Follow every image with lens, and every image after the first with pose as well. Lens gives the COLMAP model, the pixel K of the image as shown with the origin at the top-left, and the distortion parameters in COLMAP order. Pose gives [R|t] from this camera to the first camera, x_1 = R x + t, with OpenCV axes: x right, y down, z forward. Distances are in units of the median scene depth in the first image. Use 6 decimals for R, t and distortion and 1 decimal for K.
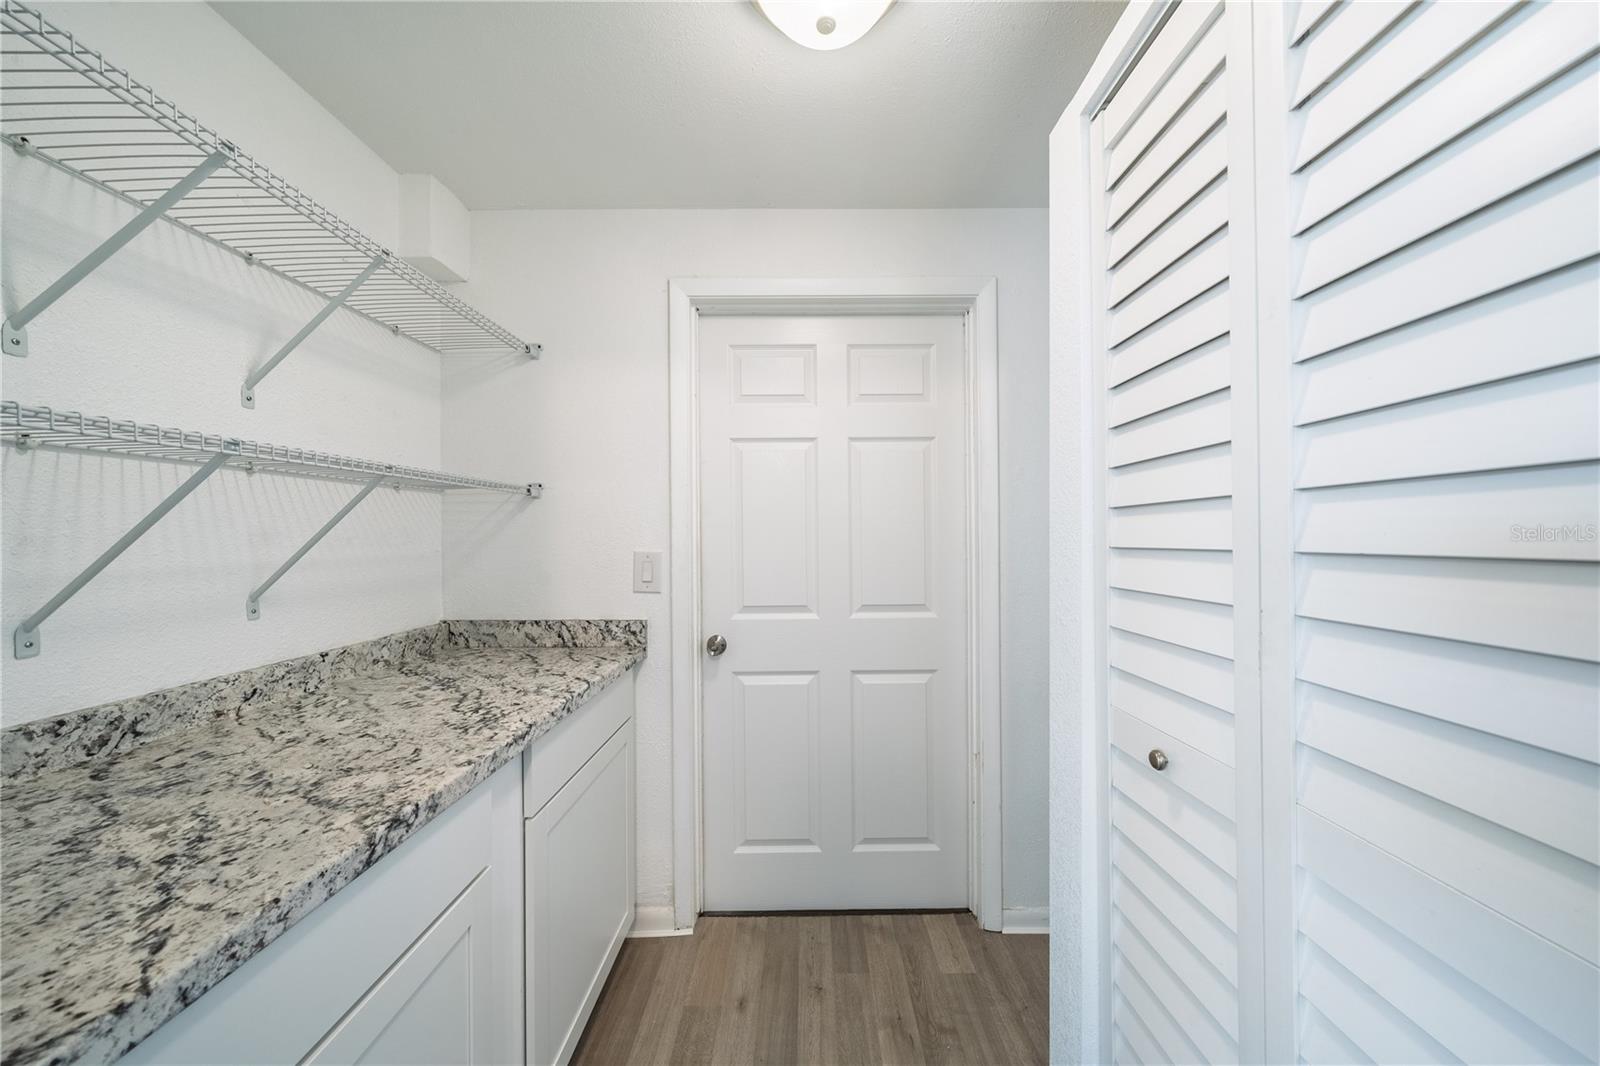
lens RADIAL K [[563.2, 0, 798.5], [0, 563.2, 522.9], [0, 0, 1]] dist [-0.004236, -0.000703]
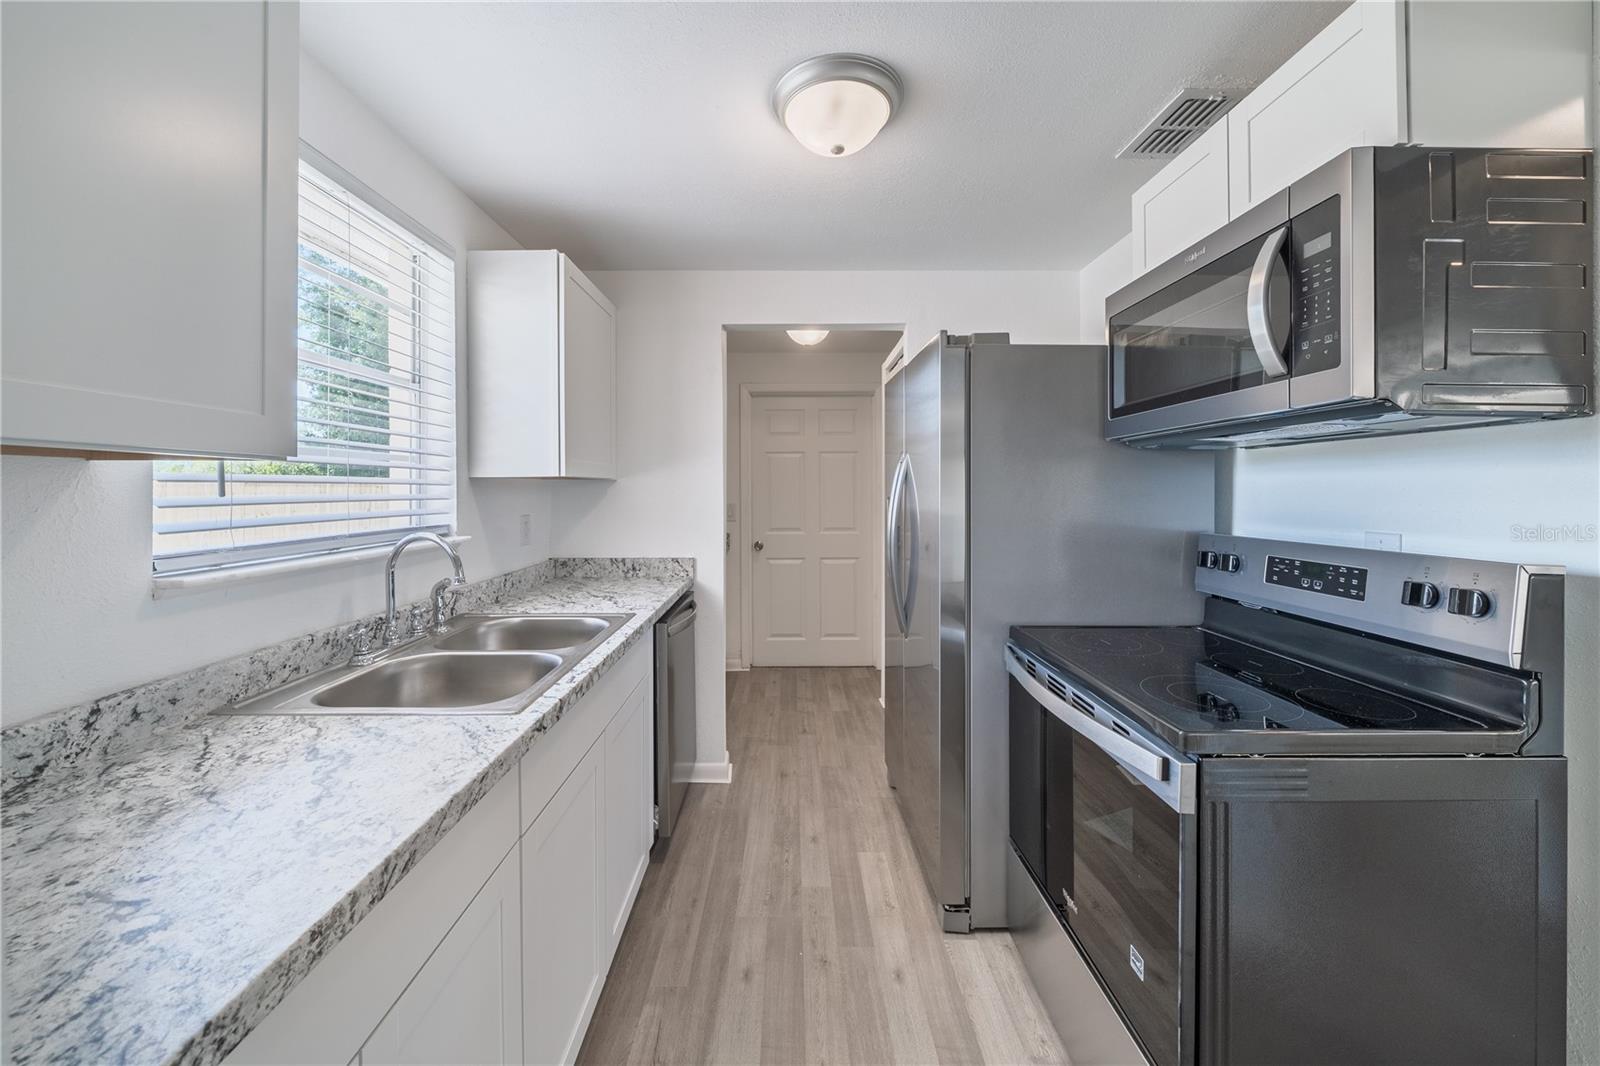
lens RADIAL K [[563.2, 0, 795.9], [0, 563.2, 482.4], [0, 0, 1]] dist [-0.004236, -0.000703]
pose [[0.999847, 0.002048, 0.017389, -0.041178], [-0.002336, 0.999860, 0.016578, -0.070525], [-0.017353, -0.016616, 0.999711, -1.271446]]
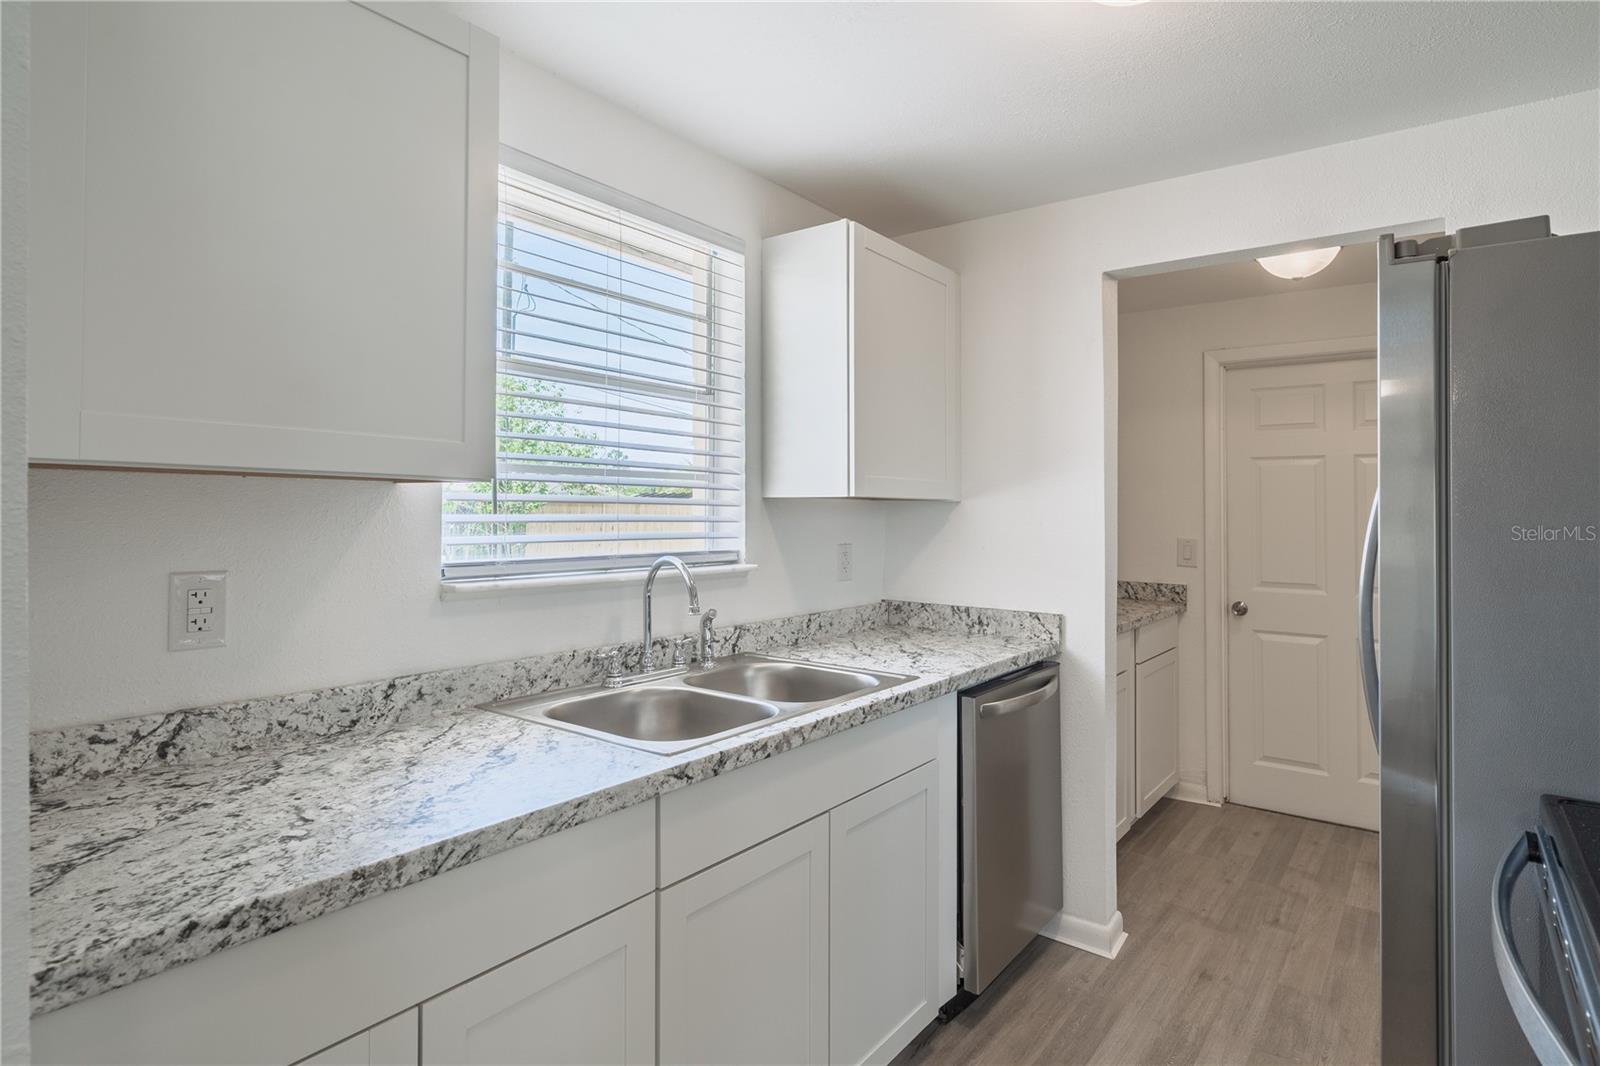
lens RADIAL K [[812.5, 0, 843.1], [0, 812.5, 496.1], [0, 0, 1]] dist [0.002246, -0.001630]
pose [[0.829208, 0.003621, -0.558929, 0.168907], [-0.000083, 0.999980, 0.006355, -0.071842], [0.558941, -0.005223, 0.829191, -1.244153]]
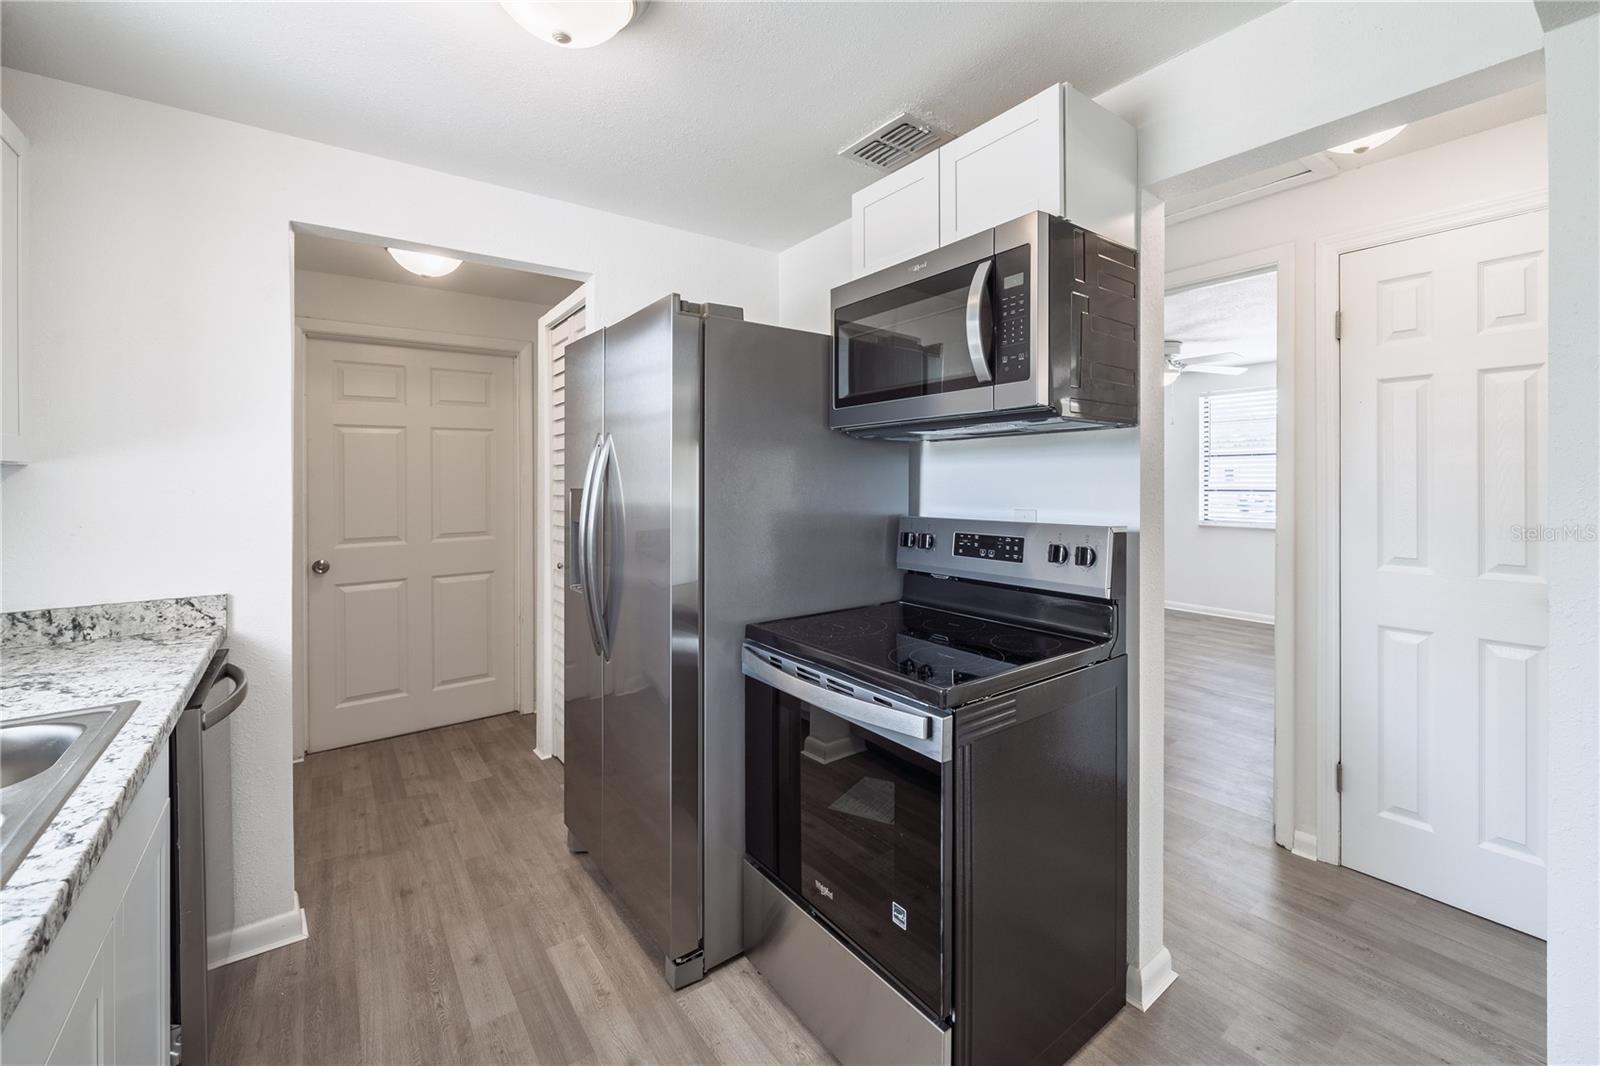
lens RADIAL K [[651.6, 0, 867.2], [0, 651.6, 472.7], [0, 0, 1]] dist [-0.002706, 0.000216]
pose [[0.770844, 0.001686, 0.637022, -0.137212], [-0.013346, 0.999820, 0.013503, -0.068594], [-0.636884, -0.018910, 0.770728, -1.242865]]
